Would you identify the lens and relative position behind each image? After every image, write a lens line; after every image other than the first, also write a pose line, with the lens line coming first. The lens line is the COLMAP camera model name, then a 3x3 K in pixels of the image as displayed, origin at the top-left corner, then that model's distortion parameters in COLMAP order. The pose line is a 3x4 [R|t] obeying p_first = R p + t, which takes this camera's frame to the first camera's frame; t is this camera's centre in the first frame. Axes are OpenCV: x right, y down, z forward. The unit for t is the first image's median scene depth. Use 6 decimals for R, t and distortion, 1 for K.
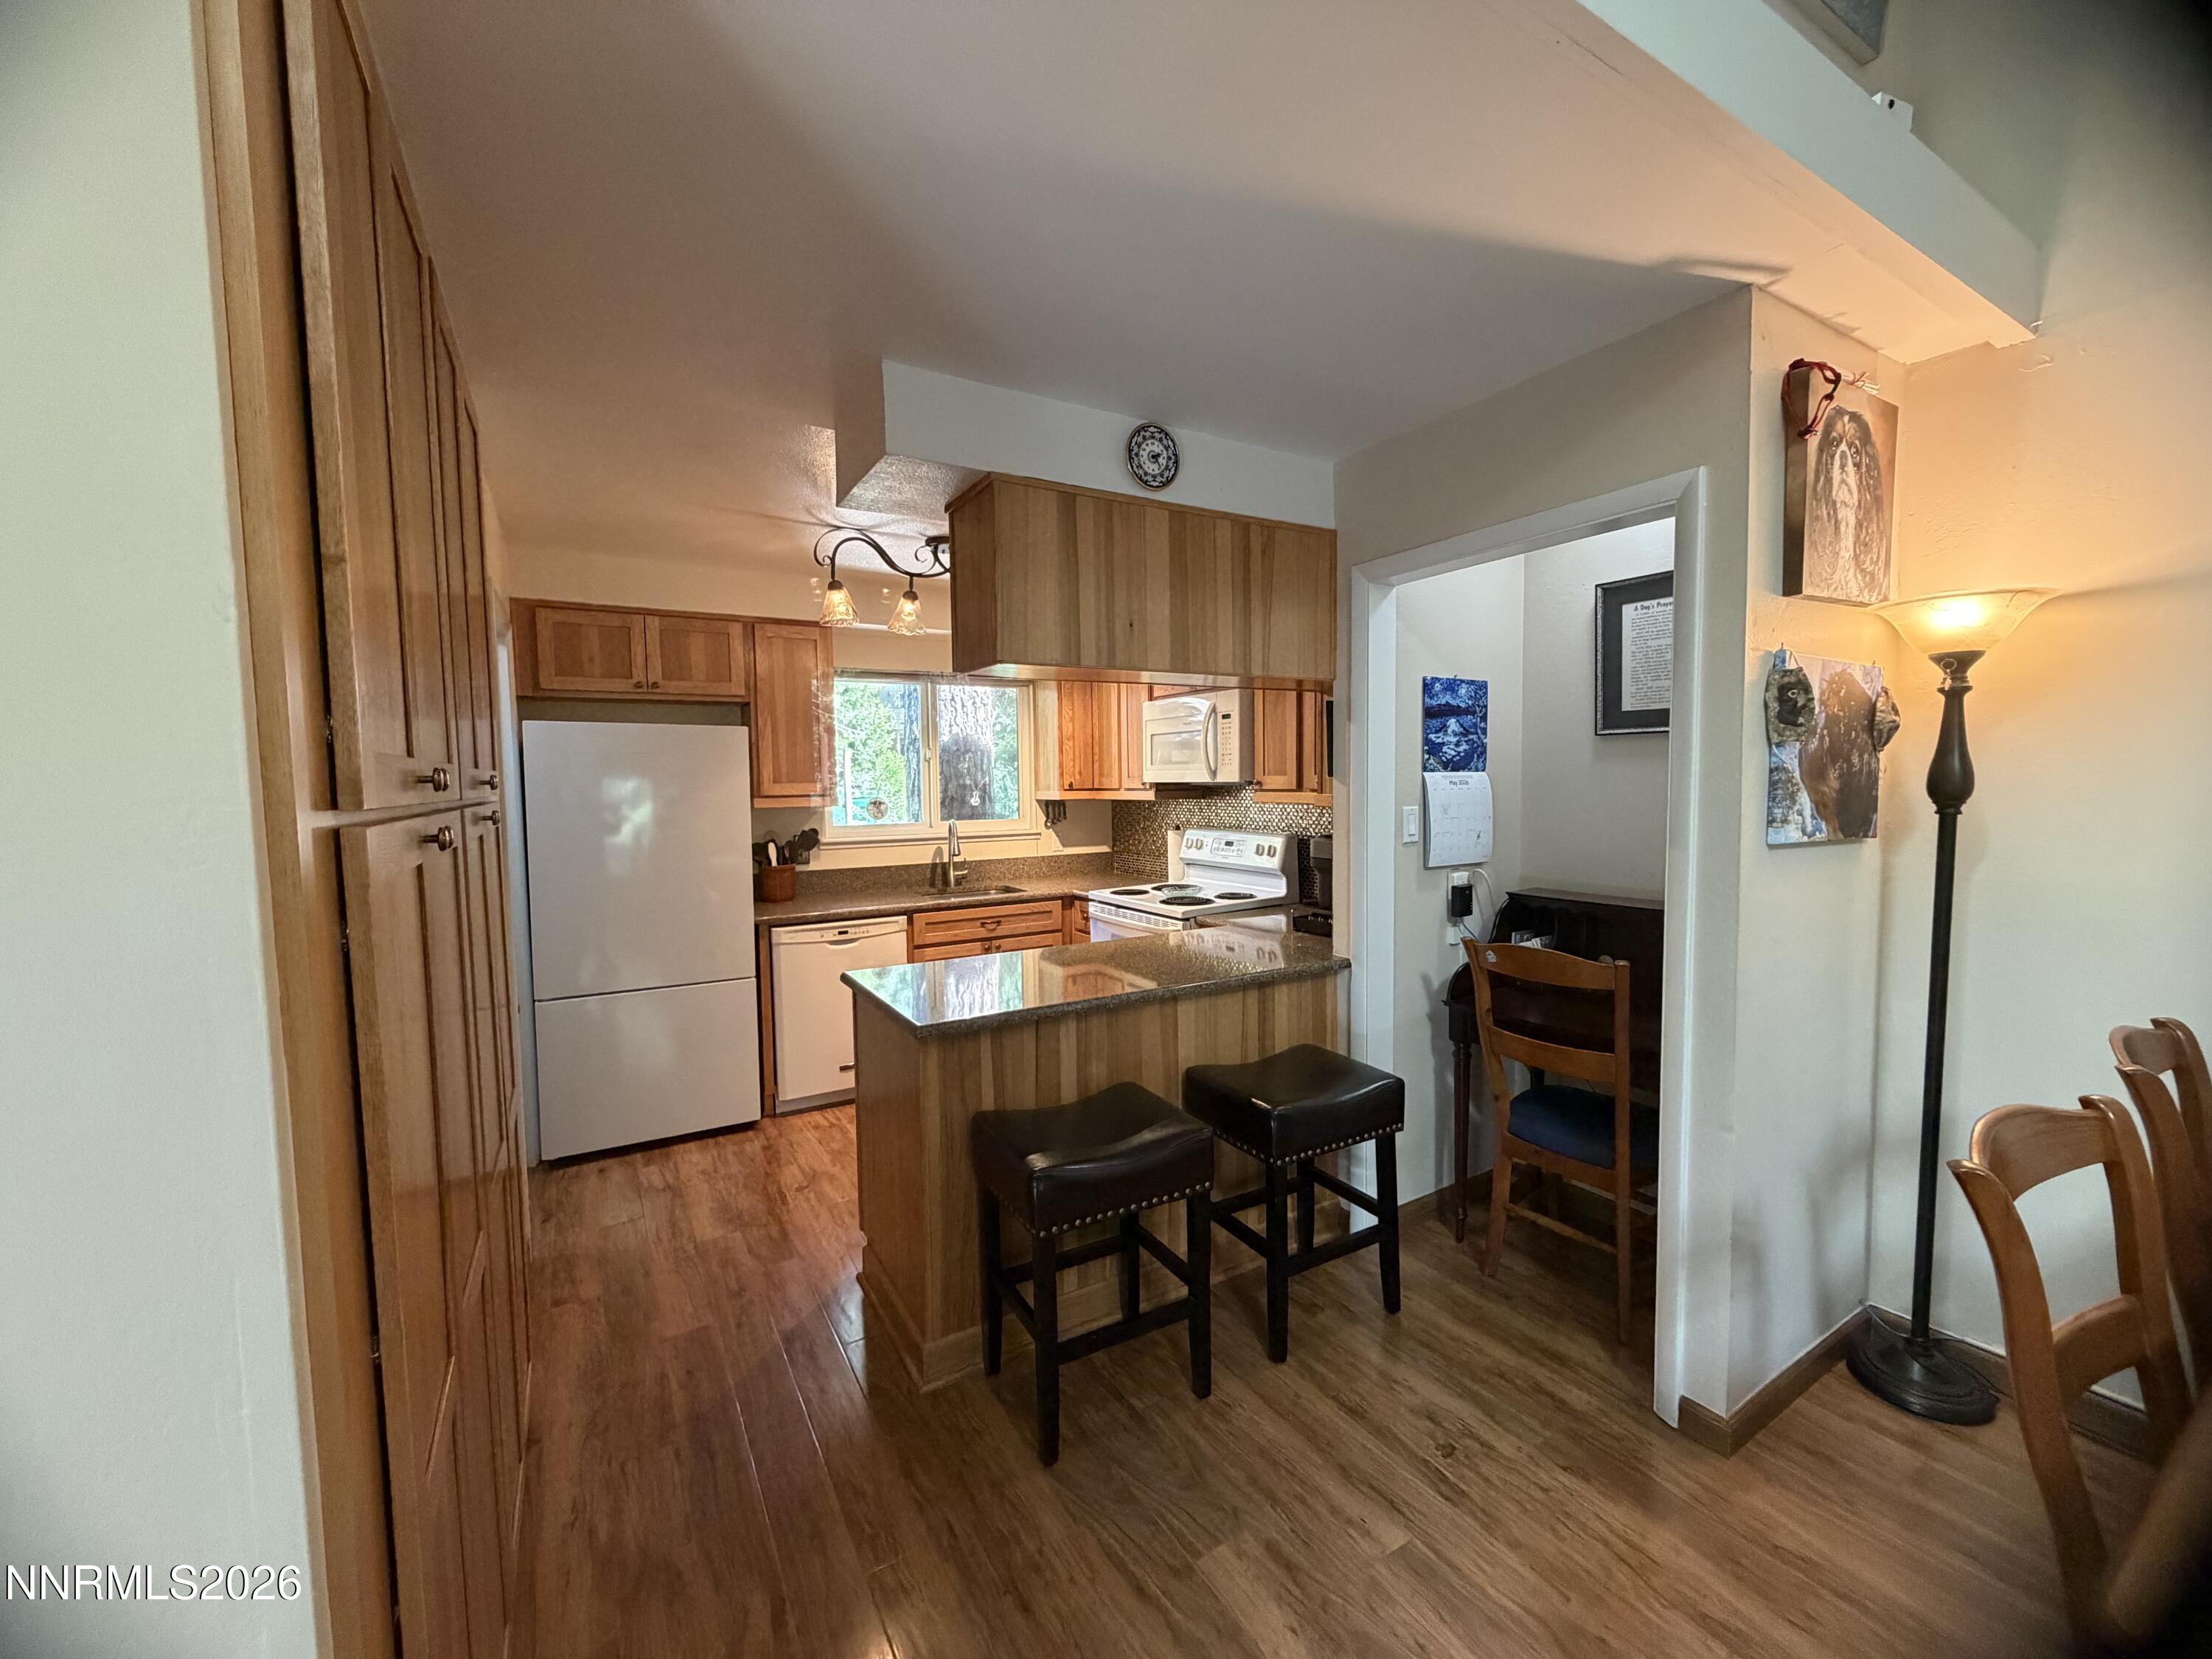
lens RADIAL K [[874.4, 0, 1098.1], [0, 874.4, 837.3], [0, 0, 1]] dist [-0.000763, -0.000010]
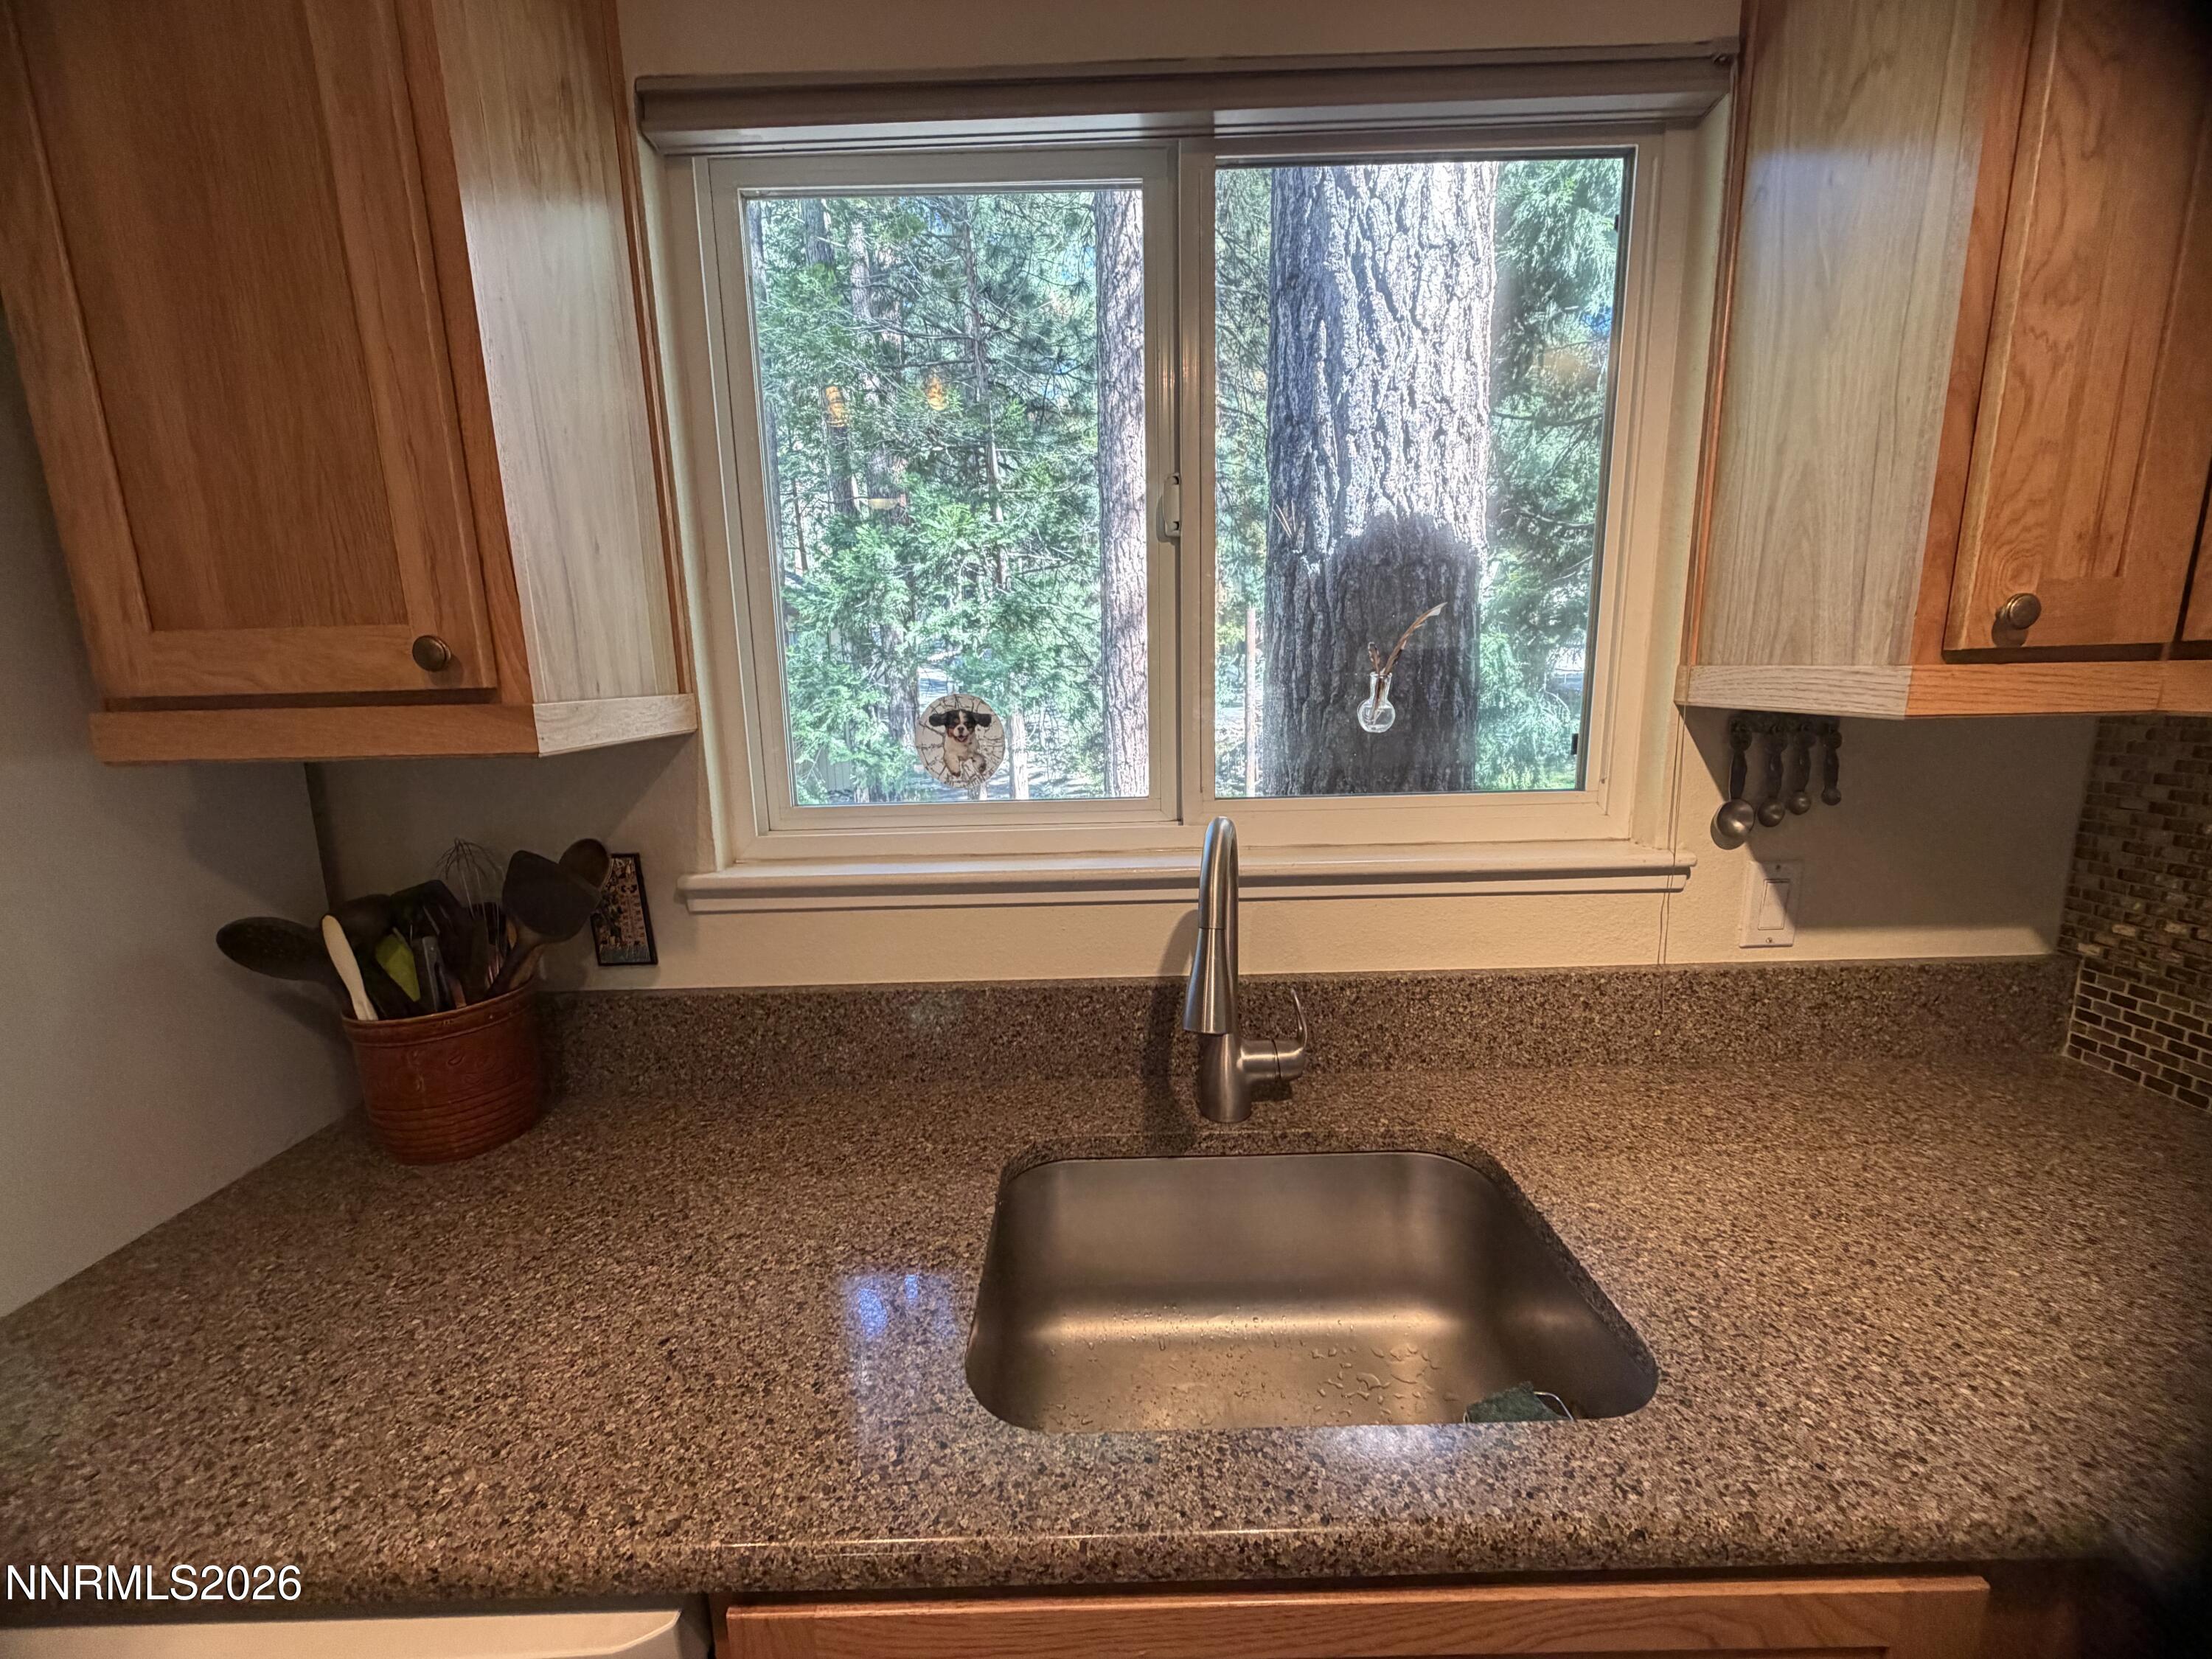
lens RADIAL K [[881.1, 0, 1102.4], [0, 881.1, 832.5], [0, 0, 1]] dist [-0.000439, 0.000140]
pose [[0.866923, 0.085201, -0.491106, -0.103700], [-0.021644, 0.990788, 0.133682, -0.047440], [0.497972, -0.105262, 0.860781, 0.910379]]
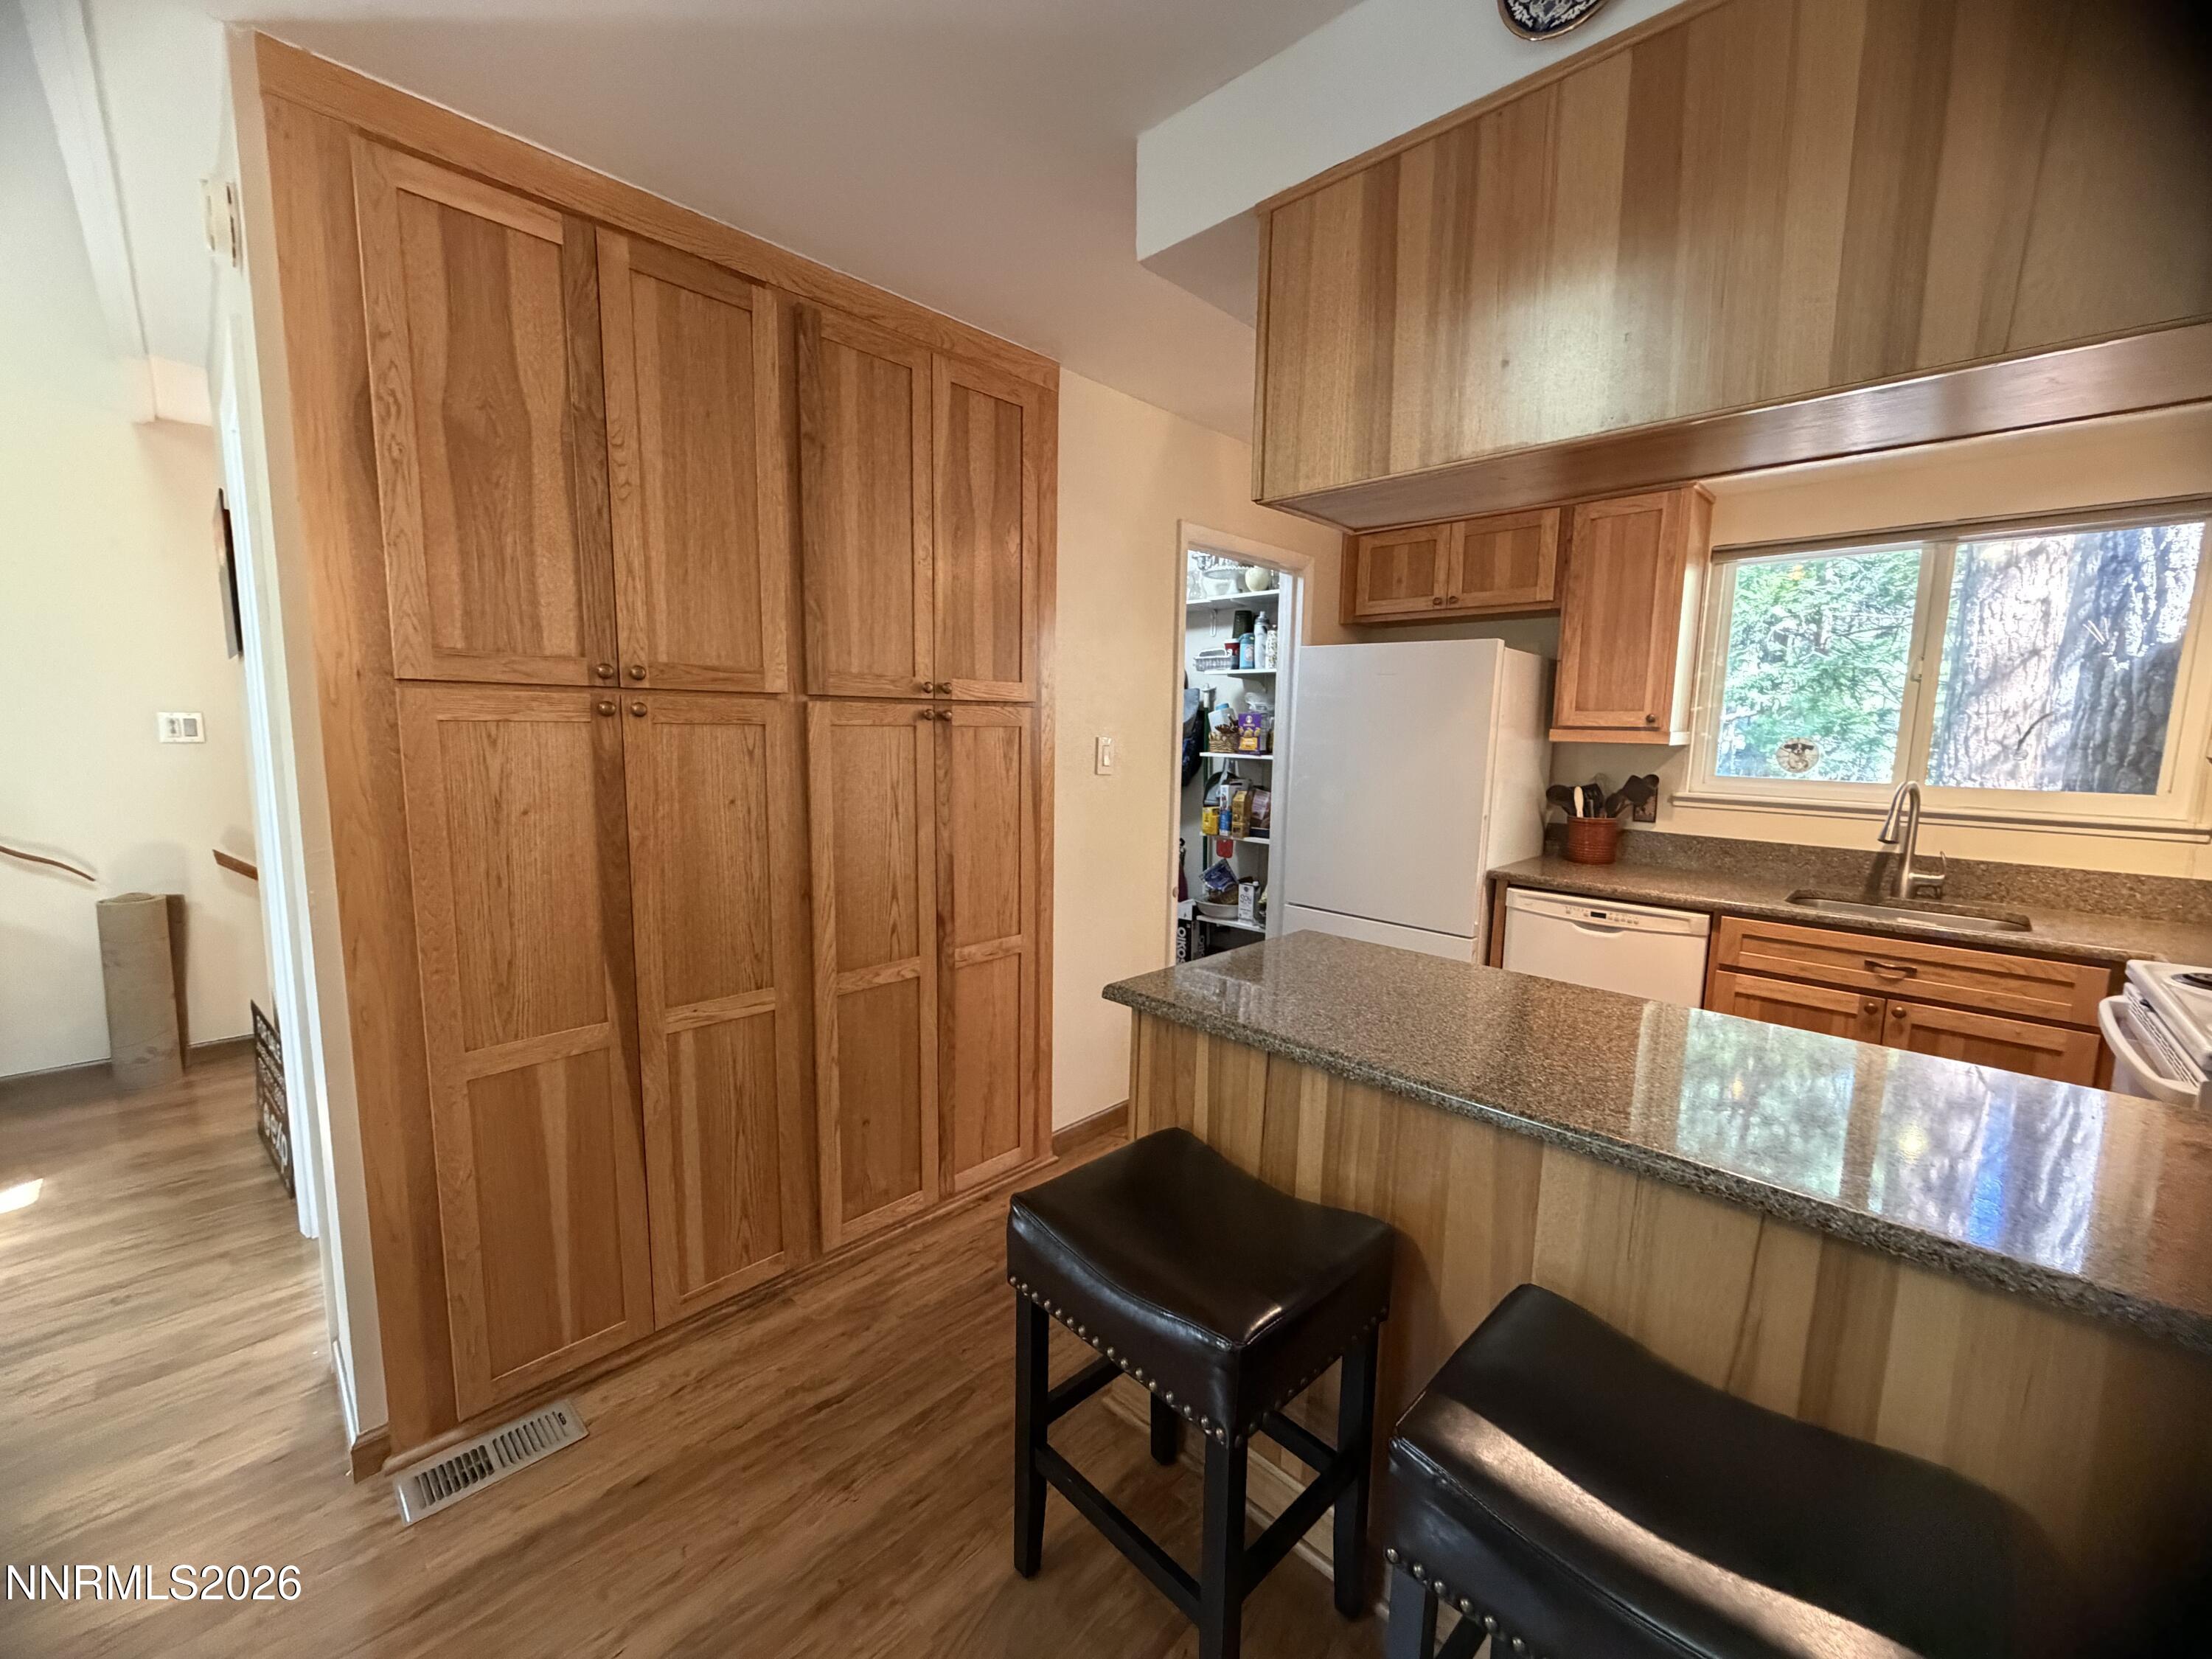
lens RADIAL K [[881.1, 0, 1102.4], [0, 881.1, 832.5], [0, 0, 1]] dist [-0.000439, 0.000140]
pose [[0.268031, 0.140034, -0.953179, 0.275678], [-0.086458, 0.988884, 0.120967, -0.012156], [0.959523, 0.049987, 0.277159, 0.368687]]
